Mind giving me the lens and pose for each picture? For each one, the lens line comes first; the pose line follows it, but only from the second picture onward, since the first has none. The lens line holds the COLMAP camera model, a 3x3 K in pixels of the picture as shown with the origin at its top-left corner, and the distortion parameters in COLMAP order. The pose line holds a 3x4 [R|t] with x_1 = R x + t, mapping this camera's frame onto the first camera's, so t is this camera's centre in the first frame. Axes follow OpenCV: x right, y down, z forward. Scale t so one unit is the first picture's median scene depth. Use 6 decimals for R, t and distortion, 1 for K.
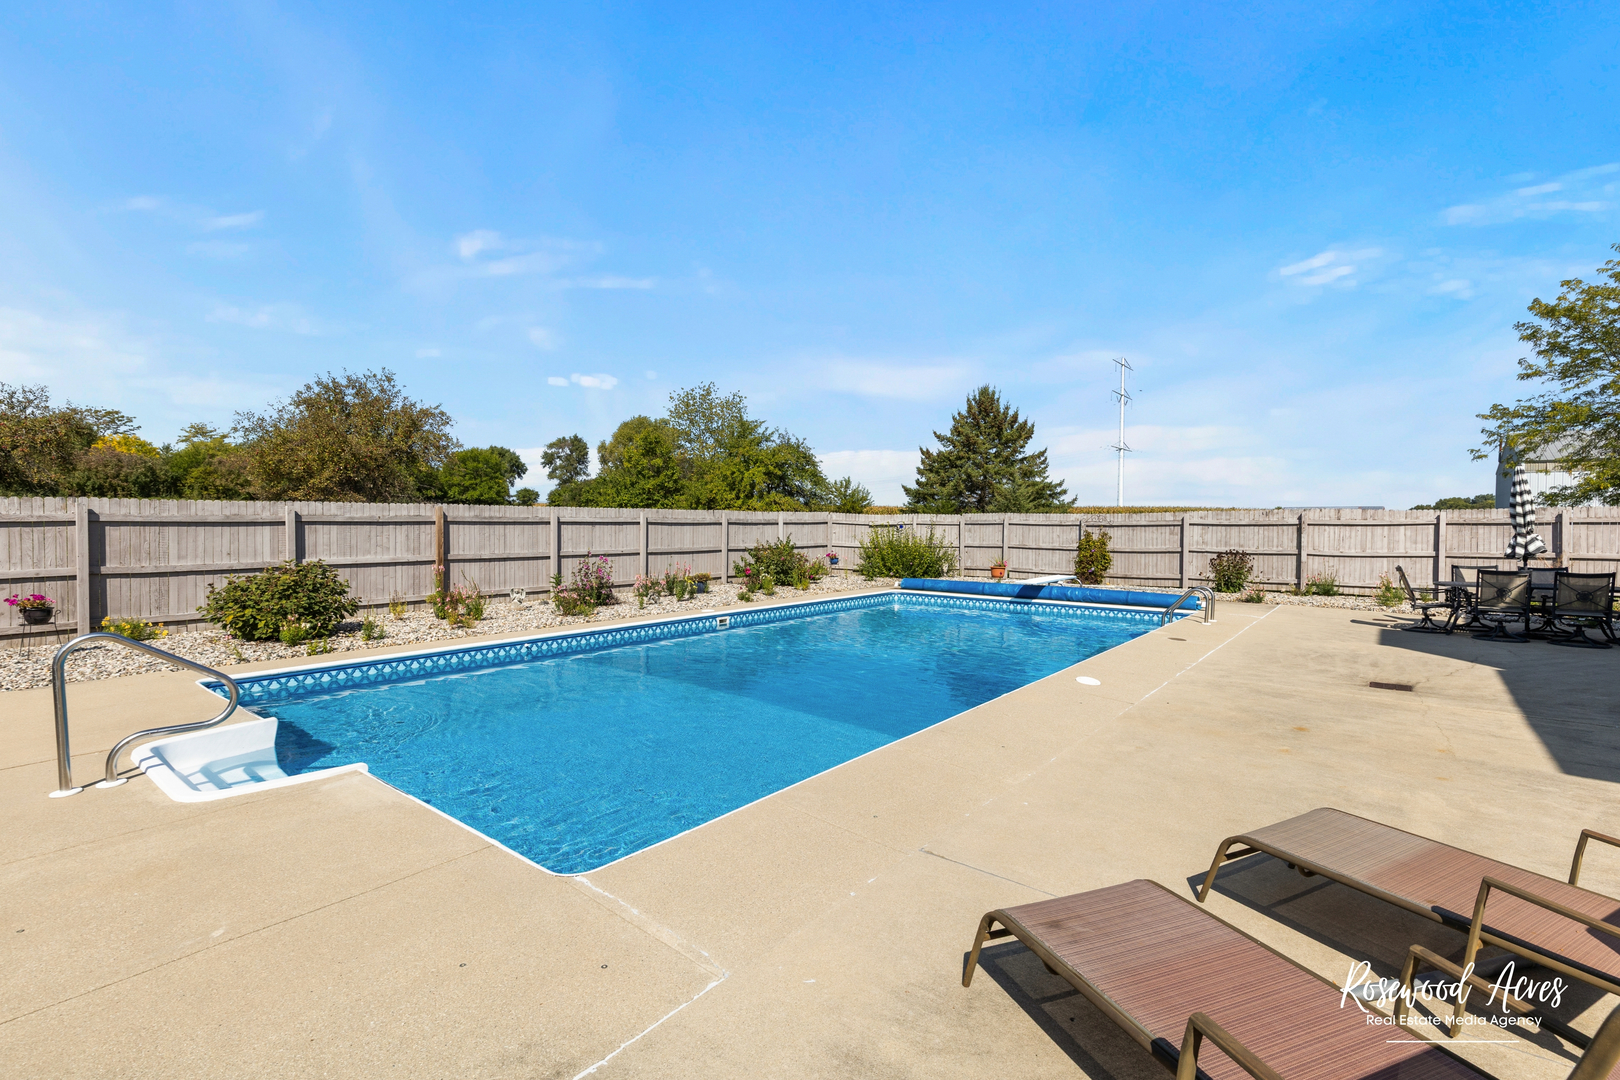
lens RADIAL K [[739.8, 0, 817.6], [0, 739.8, 526.0], [0, 0, 1]] dist [0.004142, 0.000400]
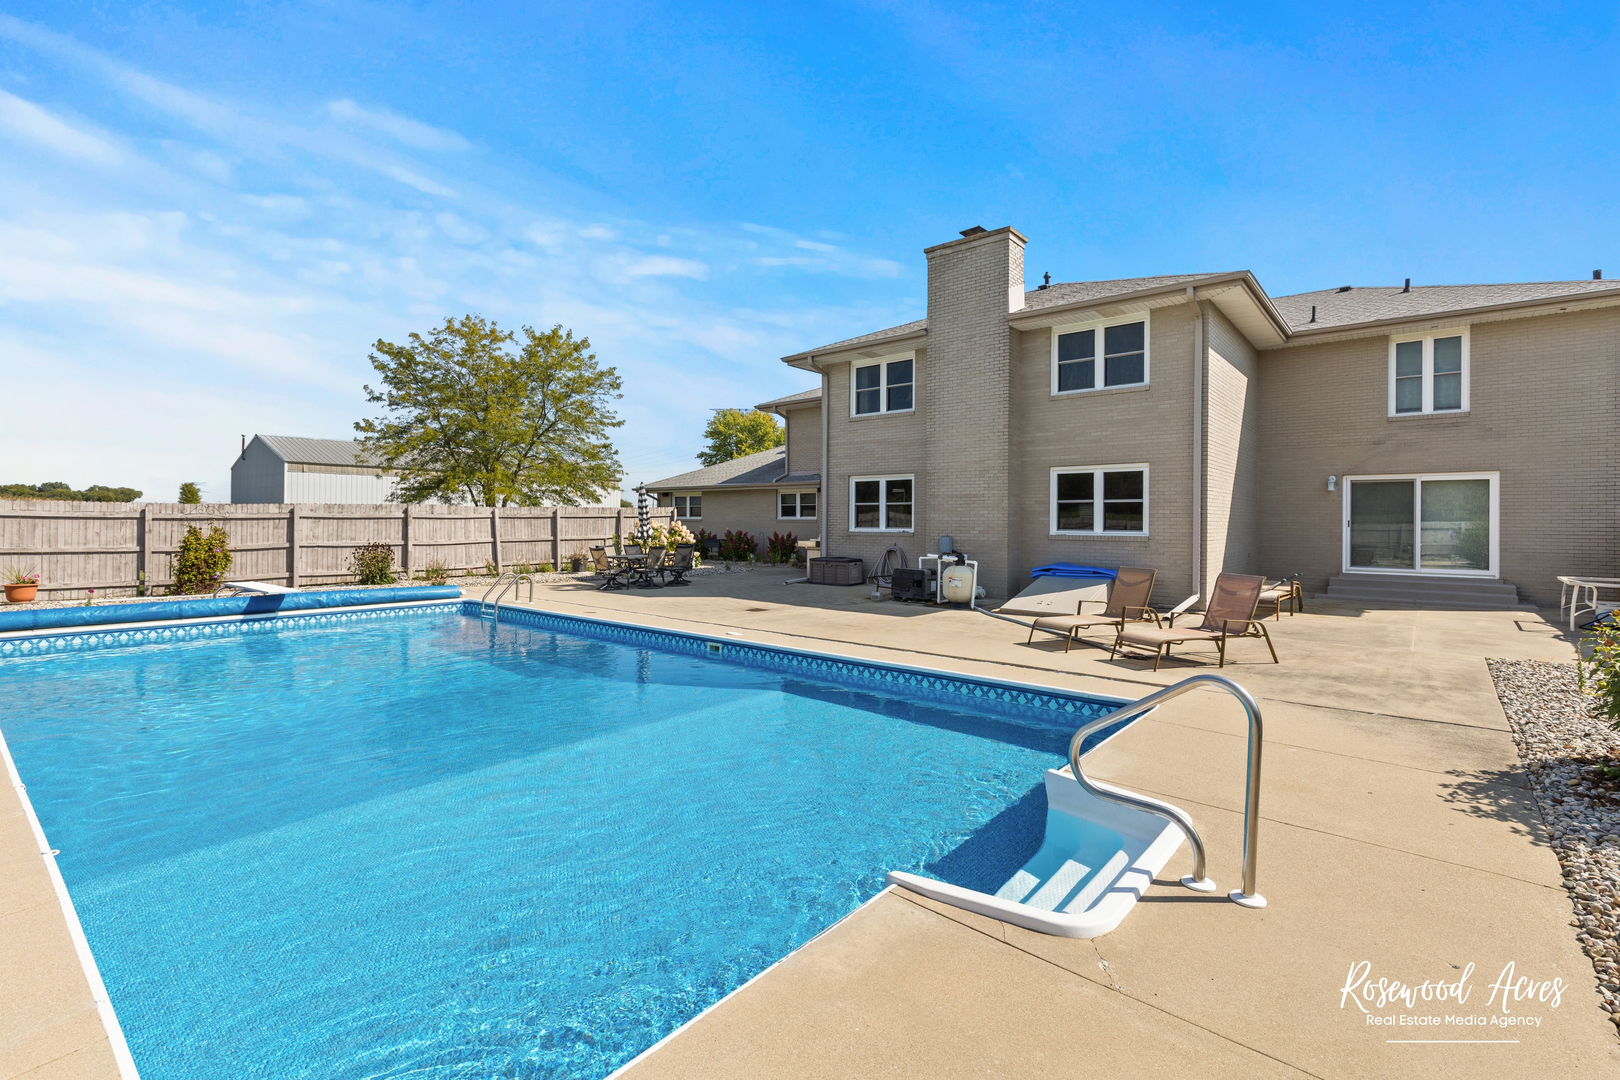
lens RADIAL K [[739.8, 0, 817.6], [0, 739.8, 526.0], [0, 0, 1]] dist [0.004142, 0.000400]
pose [[0.024398, -0.012484, 0.999624, -0.408791], [-0.000822, 0.999921, 0.012508, -0.003964], [-0.999702, -0.001127, 0.024386, 0.329536]]
